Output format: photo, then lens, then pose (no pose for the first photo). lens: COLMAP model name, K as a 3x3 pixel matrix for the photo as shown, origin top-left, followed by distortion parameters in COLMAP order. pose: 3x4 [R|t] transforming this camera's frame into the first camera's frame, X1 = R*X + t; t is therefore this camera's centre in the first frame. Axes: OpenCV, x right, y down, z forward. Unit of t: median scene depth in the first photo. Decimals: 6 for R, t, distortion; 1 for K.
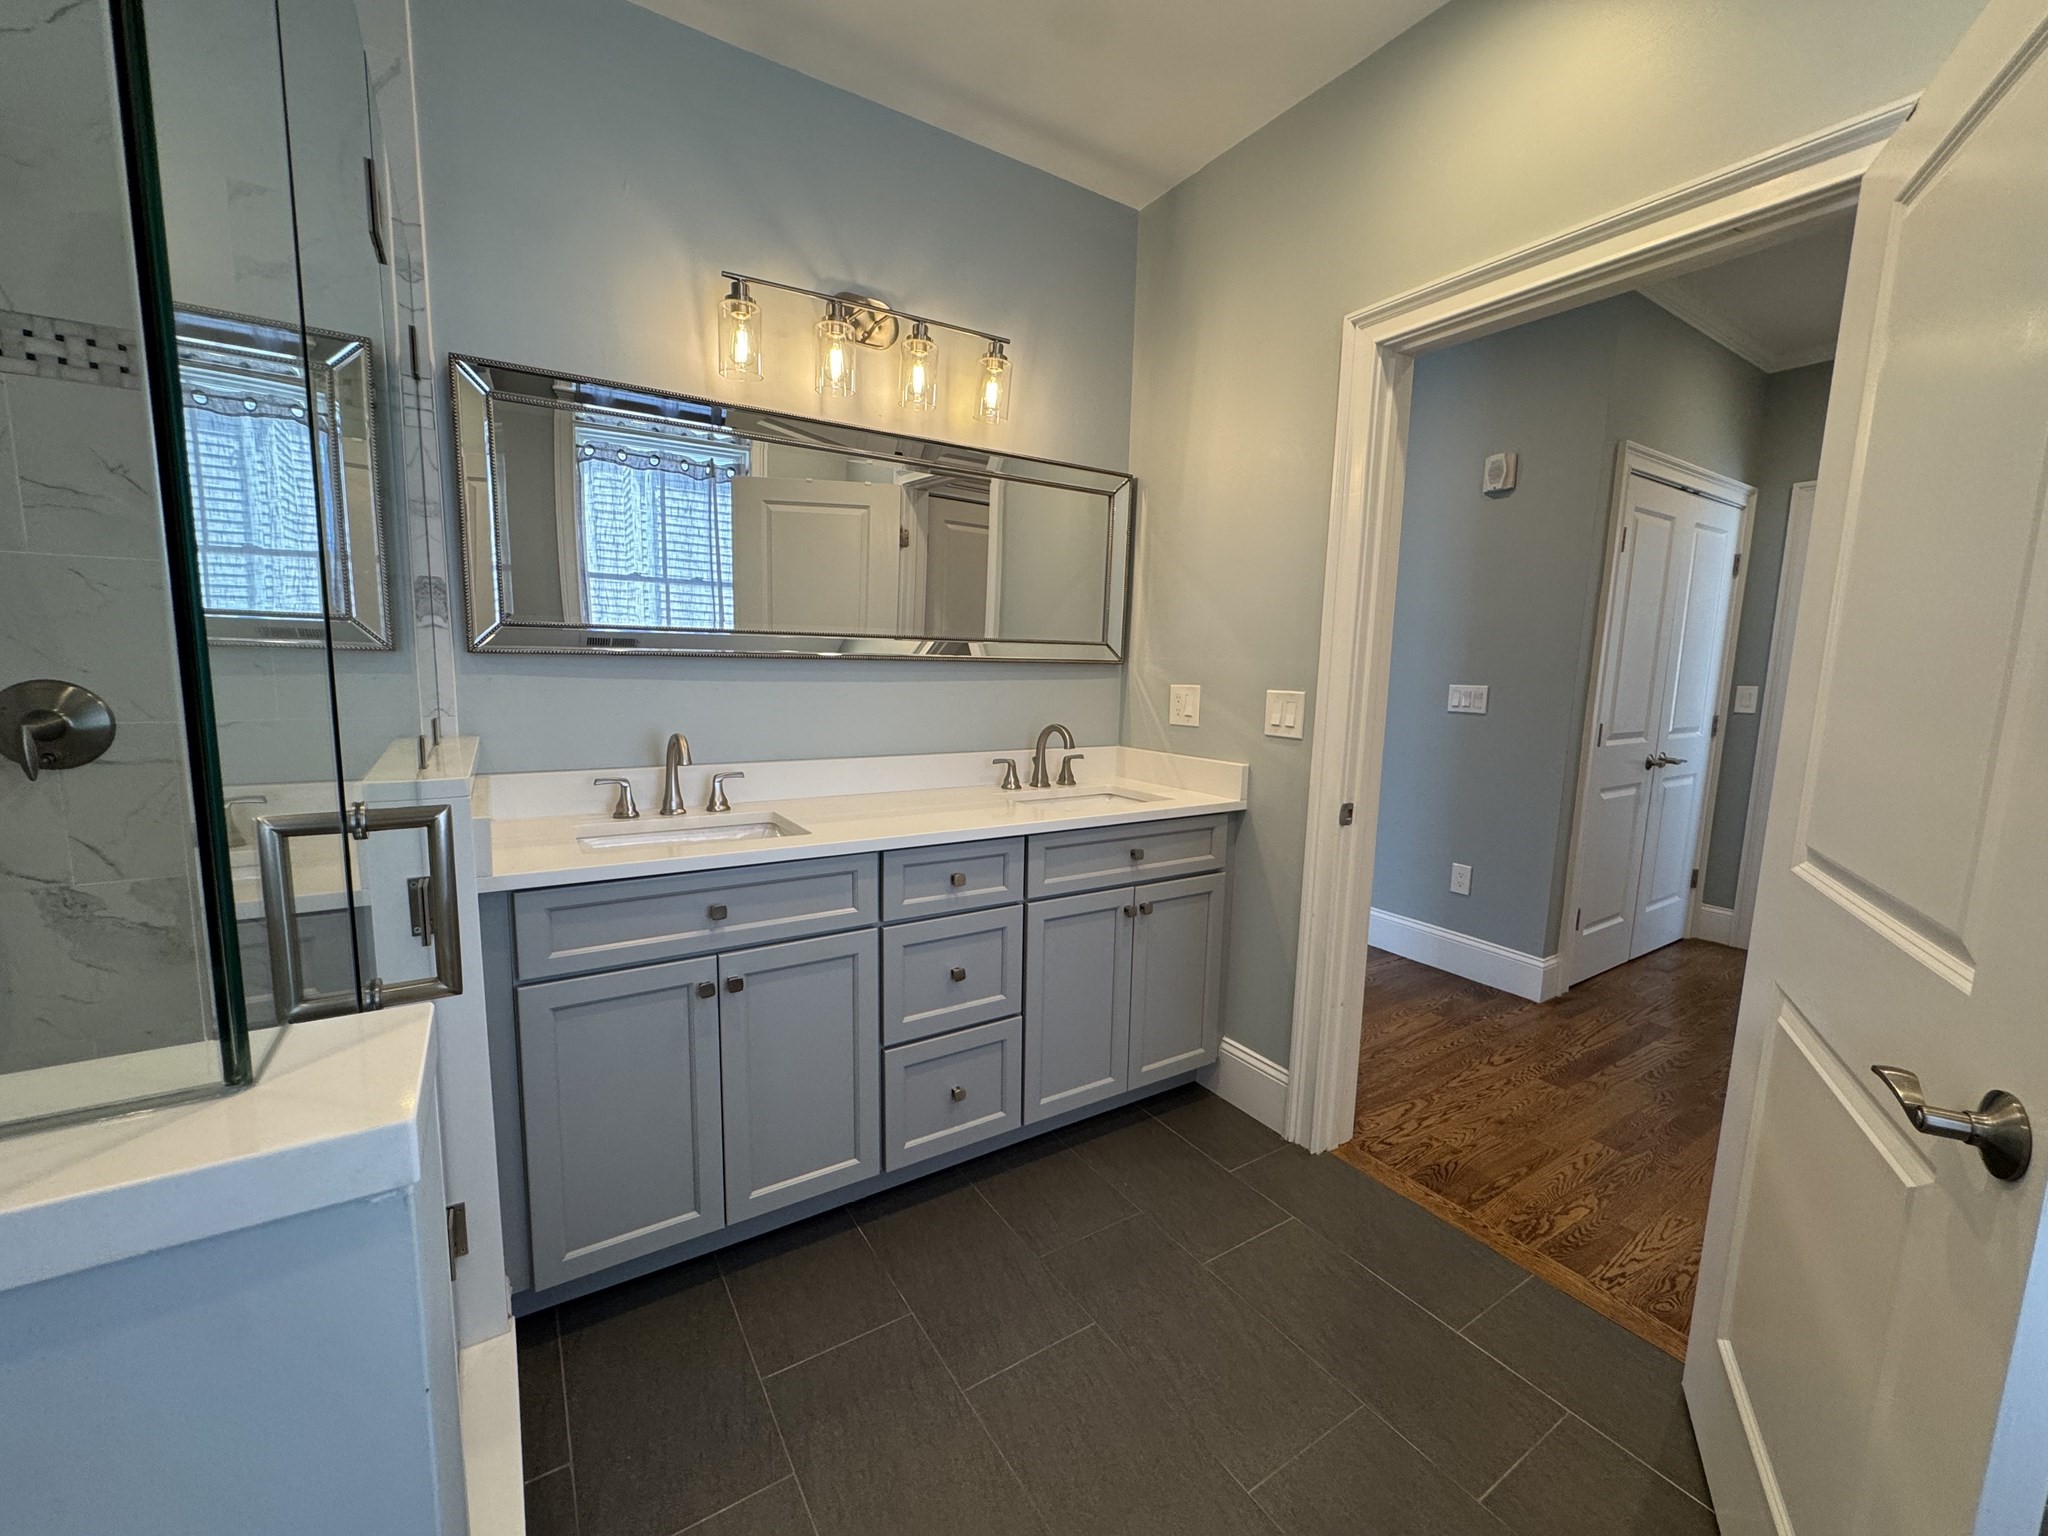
lens RADIAL K [[825.2, 0, 1024.5], [0, 825.2, 769.2], [0, 0, 1]] dist [-0.003621, 0.000137]
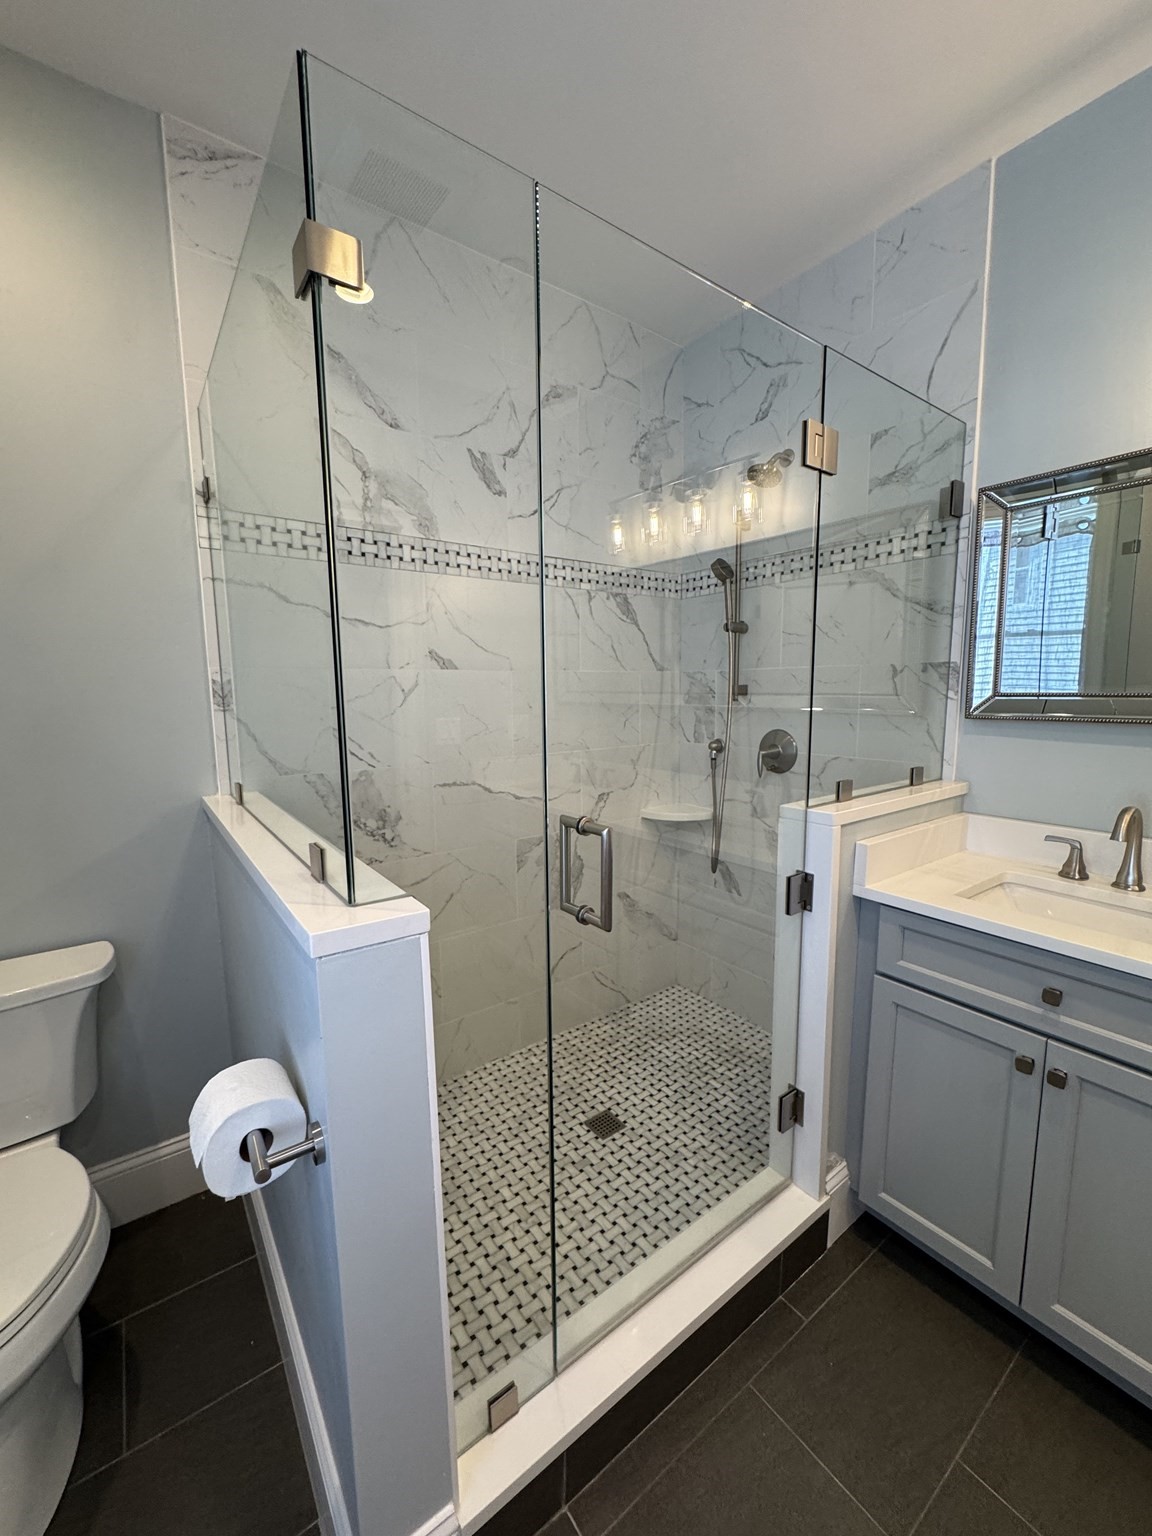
lens RADIAL K [[618.9, 0, 577.2], [0, 618.9, 768.4], [0, 0, 1]] dist [-0.003621, 0.000137]
pose [[0.069879, 0.106569, -0.991847, 0.275552], [-0.124889, 0.987389, 0.097291, -0.090511], [0.989707, 0.117073, 0.082307, 0.356597]]
